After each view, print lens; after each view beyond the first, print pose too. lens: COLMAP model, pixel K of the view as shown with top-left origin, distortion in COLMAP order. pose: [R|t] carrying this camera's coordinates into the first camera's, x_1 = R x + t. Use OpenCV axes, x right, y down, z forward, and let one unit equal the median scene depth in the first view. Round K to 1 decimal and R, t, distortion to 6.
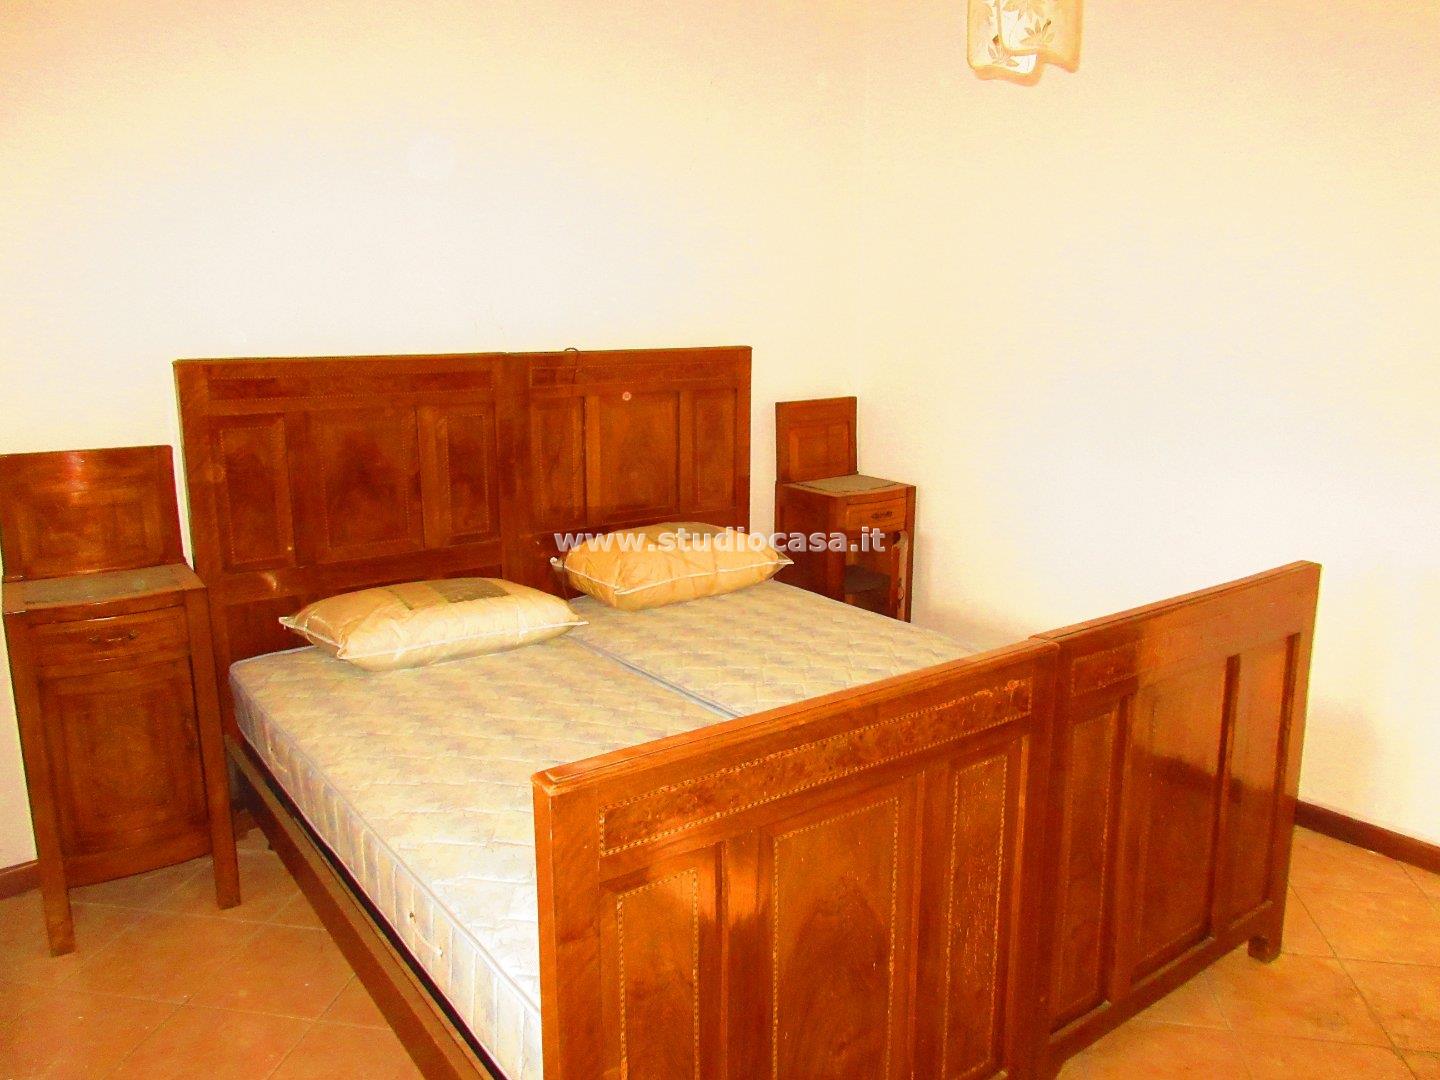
lens RADIAL K [[1063.4, 0, 720.0], [0, 1063.4, 540.0], [0, 0, 1]] dist [0.003238, -0.001075]
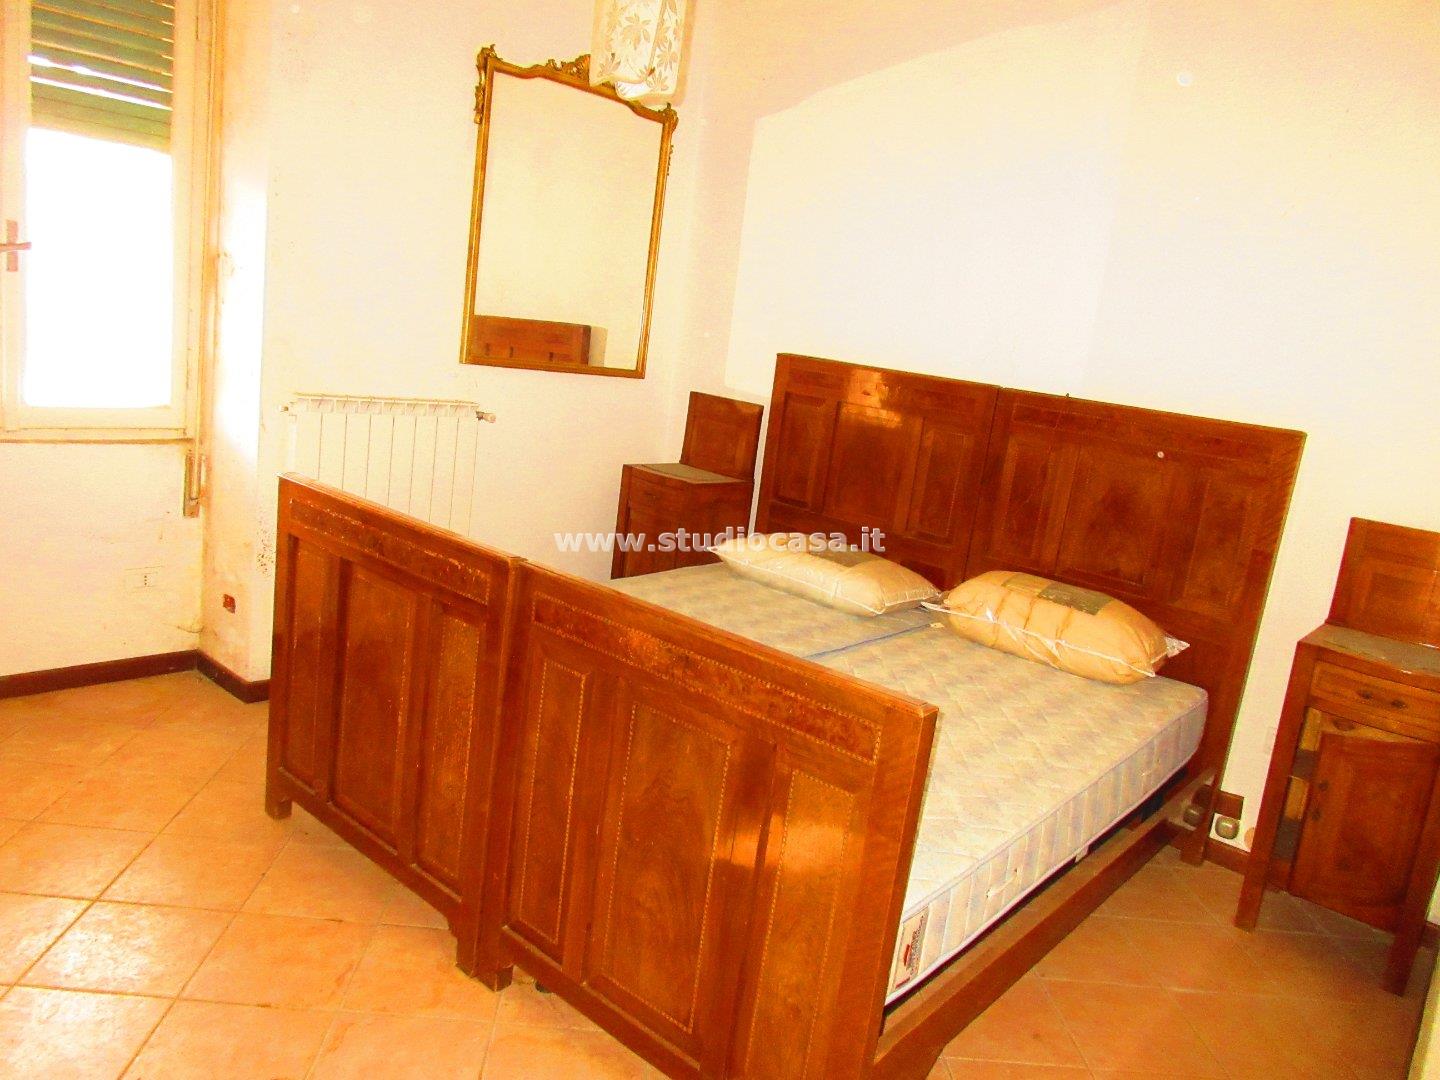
lens RADIAL K [[1063.4, 0, 720.0], [0, 1063.4, 540.0], [0, 0, 1]] dist [0.003238, -0.001075]
pose [[0.235548, 0.233041, -0.943509, 0.954125], [-0.327160, 0.933178, 0.148814, -0.115577], [0.915141, 0.273625, 0.296049, 0.539923]]
